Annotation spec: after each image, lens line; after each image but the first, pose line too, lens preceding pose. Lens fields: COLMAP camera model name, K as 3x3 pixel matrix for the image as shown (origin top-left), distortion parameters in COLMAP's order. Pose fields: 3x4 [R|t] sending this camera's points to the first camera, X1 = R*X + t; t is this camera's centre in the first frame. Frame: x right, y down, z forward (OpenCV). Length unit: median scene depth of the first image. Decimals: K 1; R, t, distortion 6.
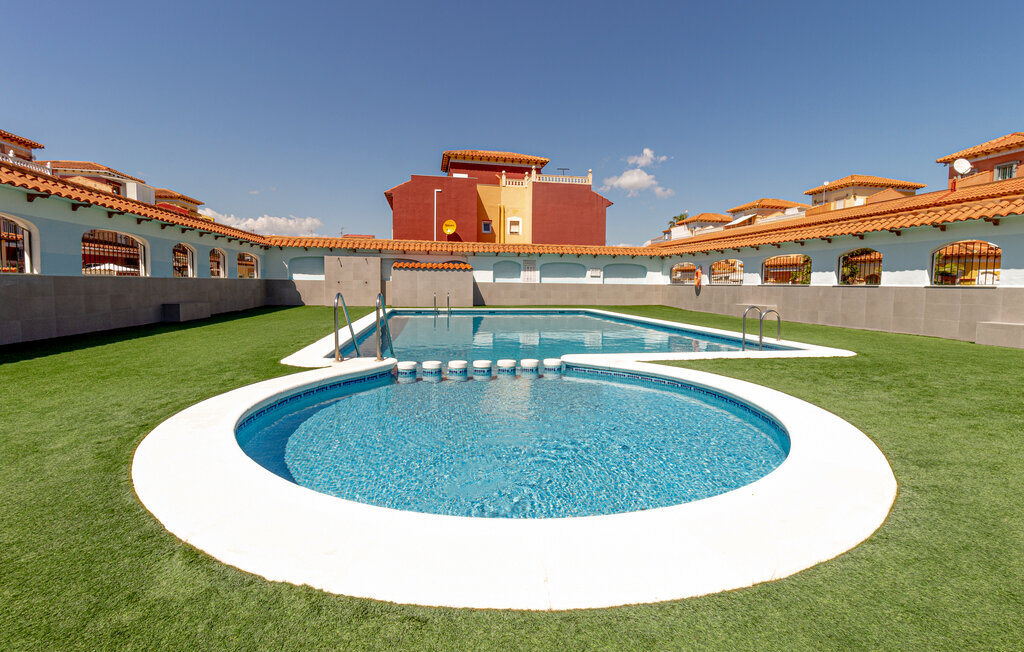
lens RADIAL K [[481.9, 0, 526.7], [0, 481.9, 311.6], [0, 0, 1]] dist [0.027257, 0.000177]
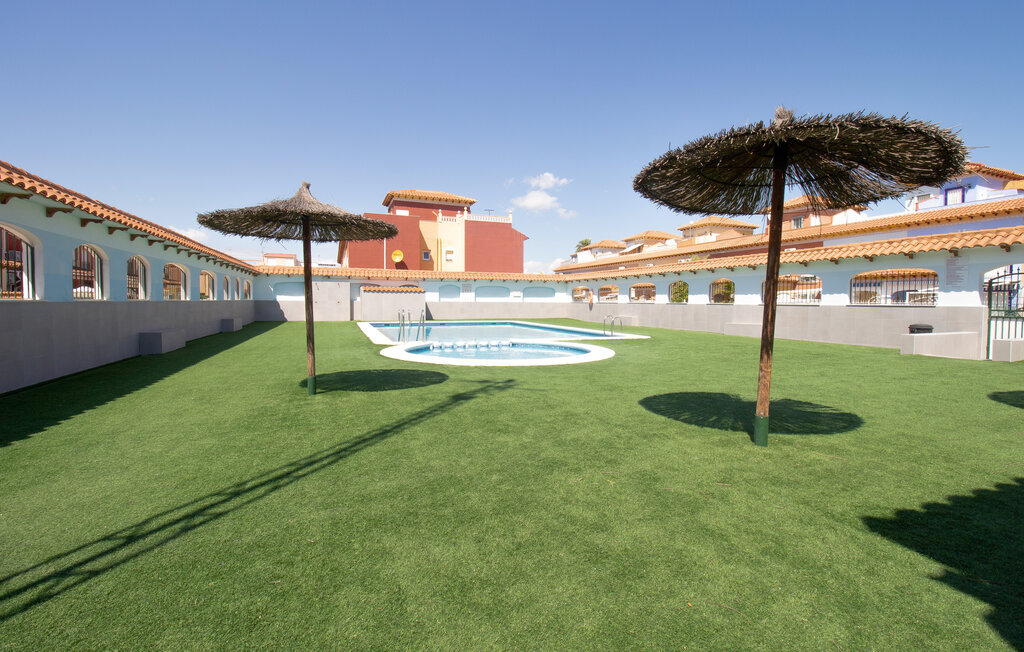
lens RADIAL K [[477.0, 0, 524.5], [0, 477.0, 321.4], [0, 0, 1]] dist [0.004233, 0.000310]
pose [[0.985534, -0.012045, 0.169048, -0.053422], [0.014500, 0.999806, -0.013297, 0.011177], [-0.168855, 0.015556, 0.985518, -0.261072]]
